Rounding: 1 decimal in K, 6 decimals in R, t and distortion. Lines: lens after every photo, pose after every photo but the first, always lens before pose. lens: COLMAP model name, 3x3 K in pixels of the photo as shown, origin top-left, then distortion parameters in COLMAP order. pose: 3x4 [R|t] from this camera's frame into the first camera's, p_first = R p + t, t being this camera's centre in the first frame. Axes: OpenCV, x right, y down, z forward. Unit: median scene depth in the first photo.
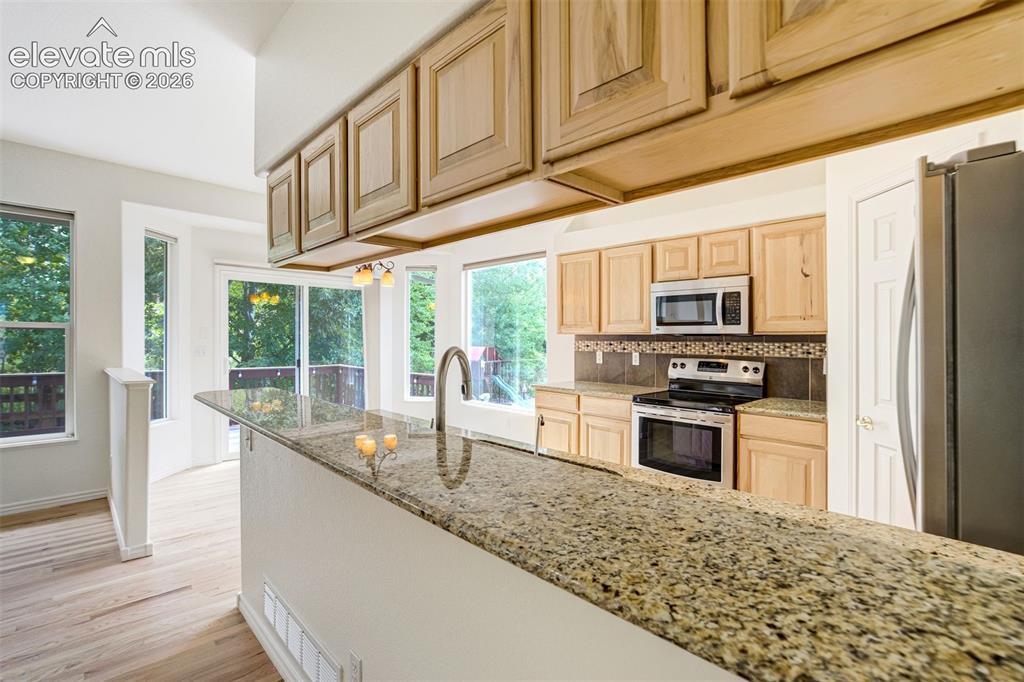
lens RADIAL K [[479.2, 0, 487.7], [0, 479.2, 328.1], [0, 0, 1]] dist [-0.033765, 0.013194]
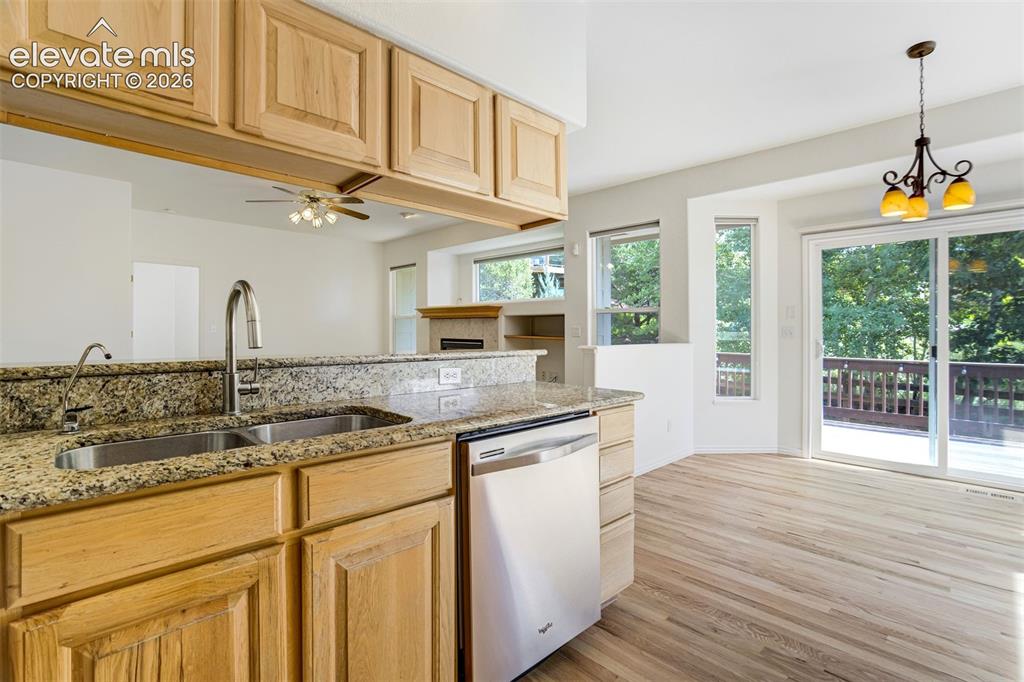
lens RADIAL K [[456.4, 0, 533.8], [0, 456.4, 332.1], [0, 0, 1]] dist [-0.020059, 0.015677]
pose [[0.075896, -0.004448, -0.997106, 0.338674], [0.020222, 0.999791, -0.002920, 0.057586], [0.996911, -0.019941, 0.075970, 0.585890]]
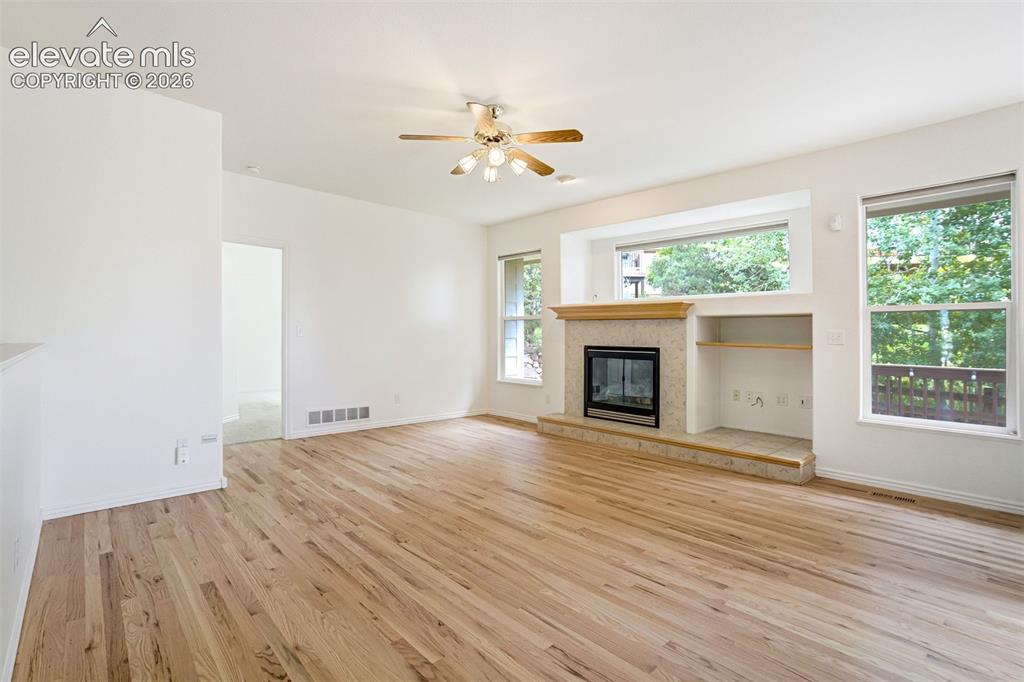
lens RADIAL K [[472.6, 0, 551.8], [0, 472.6, 342.8], [0, 0, 1]] dist [-0.015532, 0.018452]
pose [[0.072150, 0.008552, -0.997357, -0.089733], [0.015846, 0.999827, 0.009719, 0.044580], [0.997268, -0.016505, 0.072002, 0.106489]]
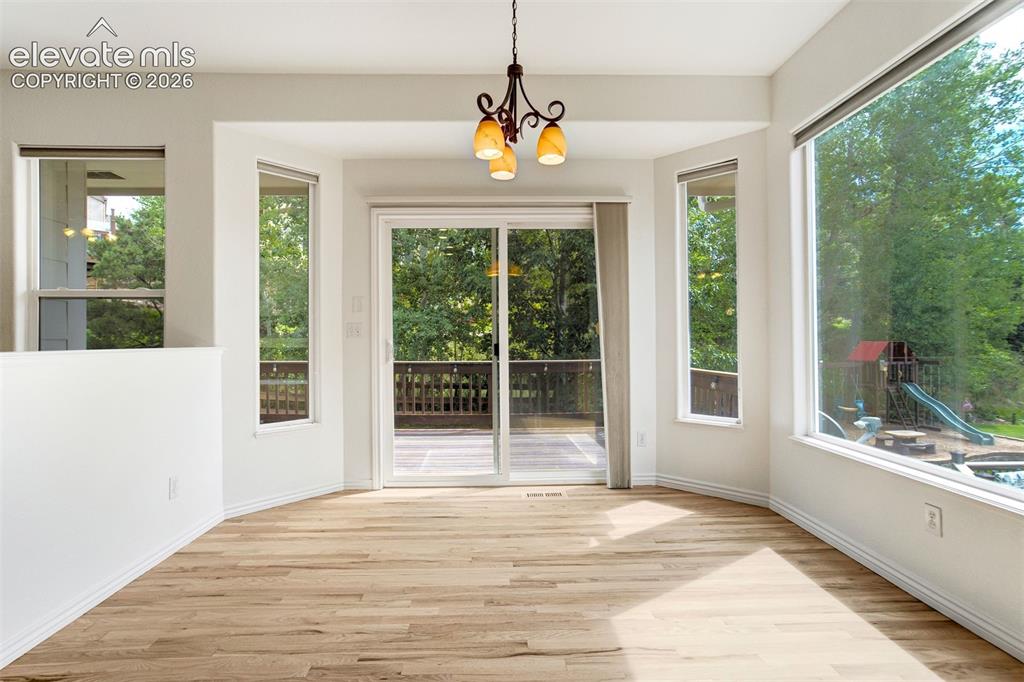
lens RADIAL K [[479.2, 0, 487.7], [0, 479.2, 328.1], [0, 0, 1]] dist [-0.033765, 0.013194]
pose [[0.756505, -0.028244, -0.653378, 0.028437], [0.027959, 0.999550, -0.010837, 0.081928], [0.653390, -0.010070, 0.756955, 0.789769]]
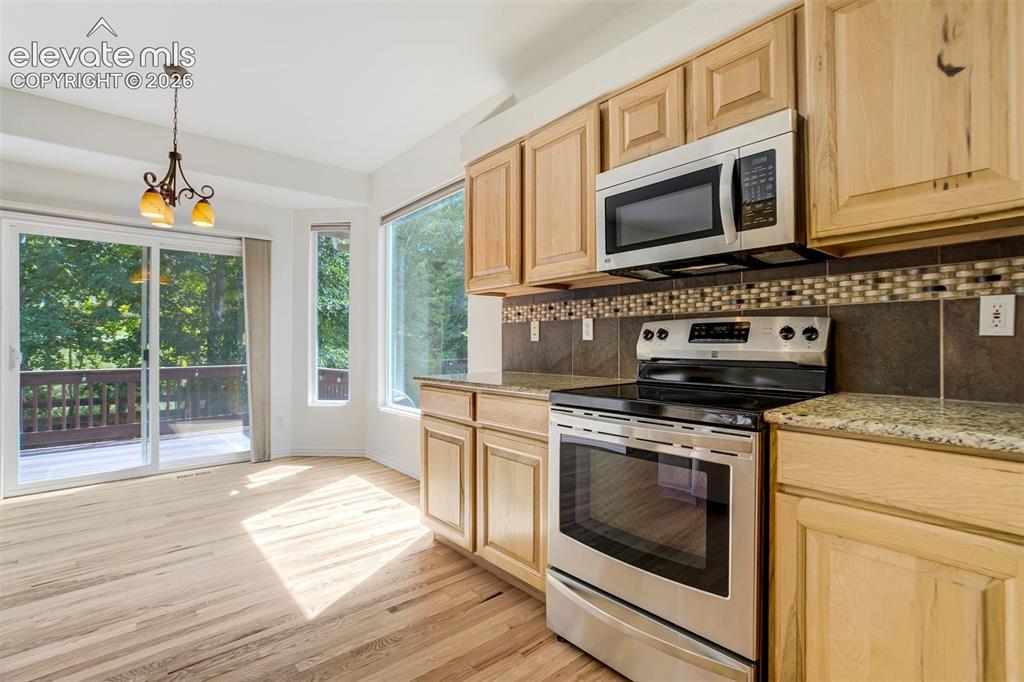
lens RADIAL K [[482.8, 0, 493.8], [0, 482.8, 337.6], [0, 0, 1]] dist [-0.015662, 0.001501]
pose [[0.999115, -0.013035, -0.040002, 0.247636], [0.013453, 0.999858, 0.010186, 0.075153], [0.039864, -0.010715, 0.999148, 0.468408]]
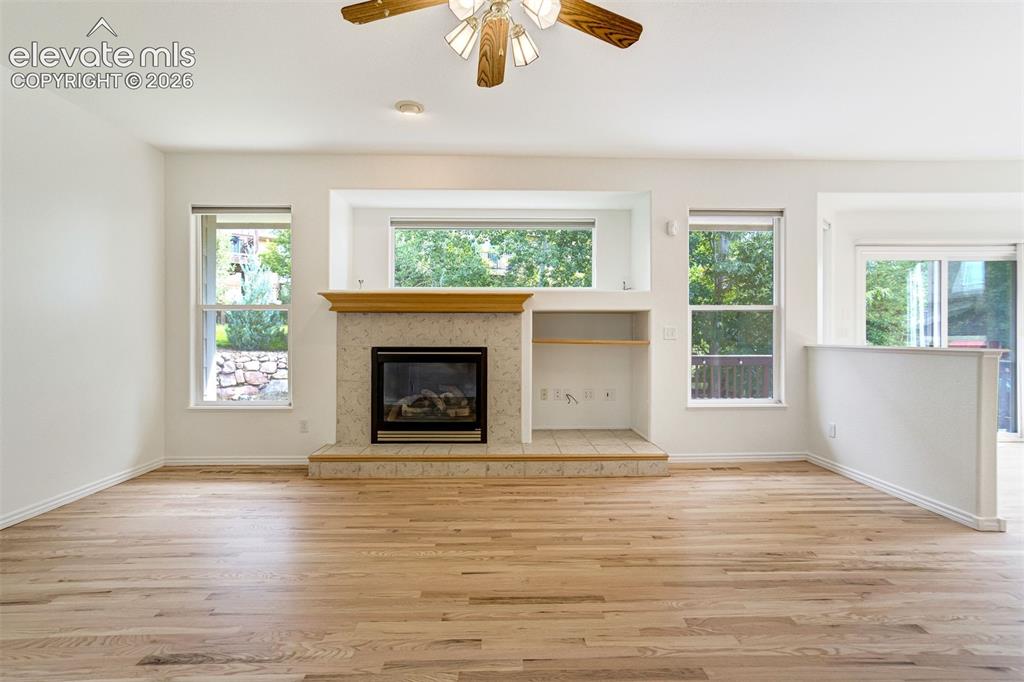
lens RADIAL K [[456.4, 0, 533.8], [0, 456.4, 332.1], [0, 0, 1]] dist [-0.020059, 0.015677]
pose [[0.749053, -0.012971, -0.662383, -0.644224], [0.023373, 0.999703, 0.006855, 0.035280], [0.662098, -0.020616, 0.749134, -0.262997]]
